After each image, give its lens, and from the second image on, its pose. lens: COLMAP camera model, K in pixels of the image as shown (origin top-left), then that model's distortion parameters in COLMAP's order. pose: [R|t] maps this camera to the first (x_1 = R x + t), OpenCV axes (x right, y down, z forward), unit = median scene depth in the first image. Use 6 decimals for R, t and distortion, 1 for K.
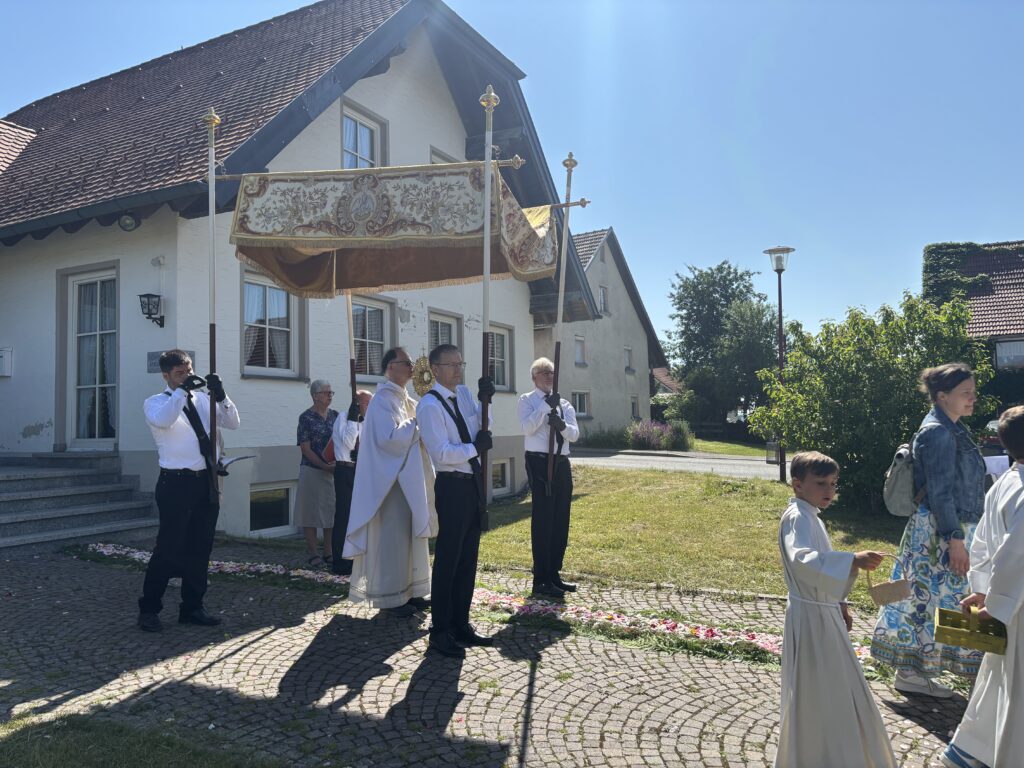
lens RADIAL K [[770.6, 0, 508.2], [0, 770.6, 384.1], [0, 0, 1]] dist [0.016250, -0.006317]
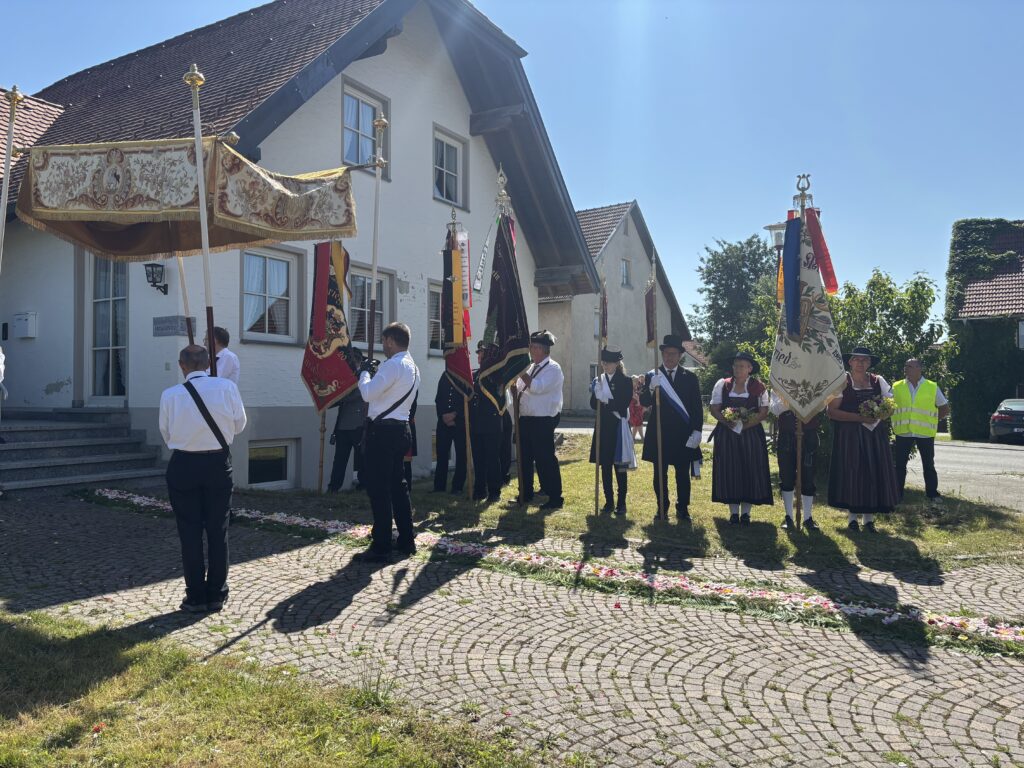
lens RADIAL K [[770.6, 0, 516.5], [0, 770.6, 386.5], [0, 0, 1]] dist [0.016250, -0.006317]
pose [[0.998841, 0.018281, -0.044523, 0.088313], [-0.016511, 0.999071, 0.039816, 0.003826], [0.045210, -0.039035, 0.998215, -0.062815]]
